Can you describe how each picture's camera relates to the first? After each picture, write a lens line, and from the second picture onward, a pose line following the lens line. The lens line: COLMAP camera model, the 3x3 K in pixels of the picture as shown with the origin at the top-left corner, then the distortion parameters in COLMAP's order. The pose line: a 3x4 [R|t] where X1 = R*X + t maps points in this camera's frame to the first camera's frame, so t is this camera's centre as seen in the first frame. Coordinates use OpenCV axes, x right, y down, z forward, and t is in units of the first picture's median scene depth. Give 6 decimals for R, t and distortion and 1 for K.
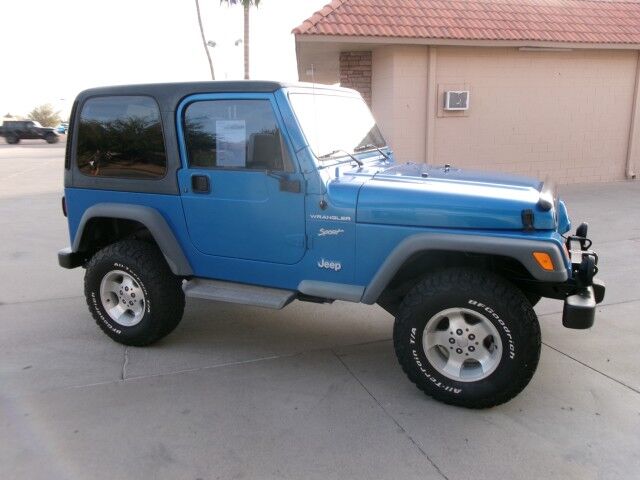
lens RADIAL K [[519.6, 0, 326.7], [0, 519.6, 241.8], [0, 0, 1]] dist [0.014704, -0.011780]
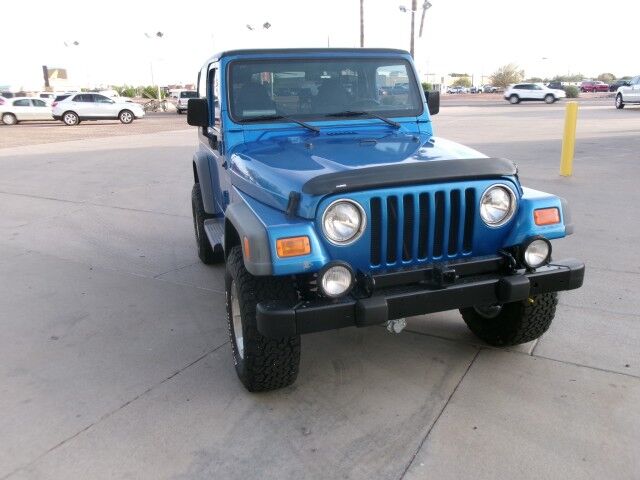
lens RADIAL K [[519.6, 0, 326.0], [0, 519.6, 242.8], [0, 0, 1]] dist [0.014704, -0.011780]
pose [[0.669521, 0.204053, -0.714216, 0.826244], [-0.149635, 0.978866, 0.139394, -0.082805], [0.727565, 0.013544, 0.685905, 0.352140]]
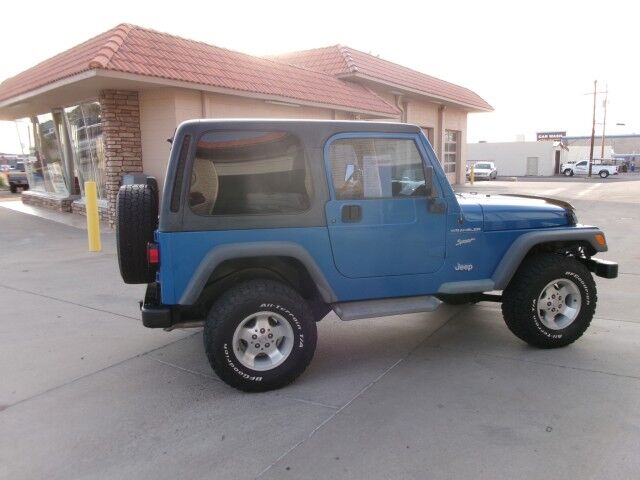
lens RADIAL K [[519.6, 0, 330.6], [0, 519.6, 238.7], [0, 0, 1]] dist [0.014704, -0.011780]
pose [[0.765801, -0.092591, 0.636378, -0.937739], [0.147174, 0.988551, -0.033274, -0.027600], [-0.626011, 0.119140, 0.770660, 0.186233]]
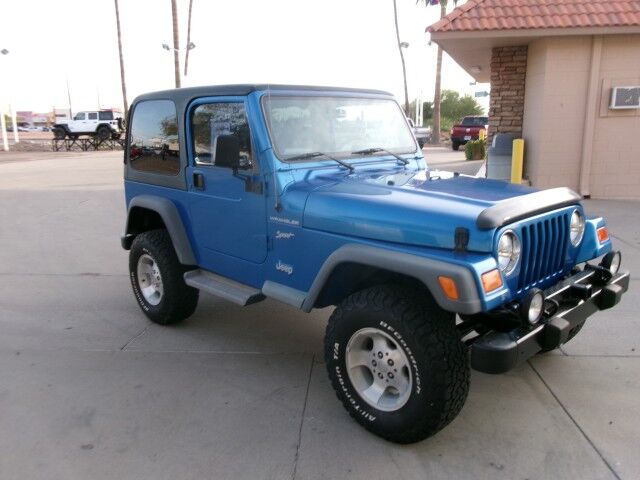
lens RADIAL K [[519.6, 0, 329.1], [0, 519.6, 242.8], [0, 0, 1]] dist [0.014704, -0.011780]
pose [[0.930433, 0.084651, -0.356552, 0.386679], [-0.083970, 0.996316, 0.017419, -0.025090], [0.356713, 0.013732, 0.934113, 0.090153]]
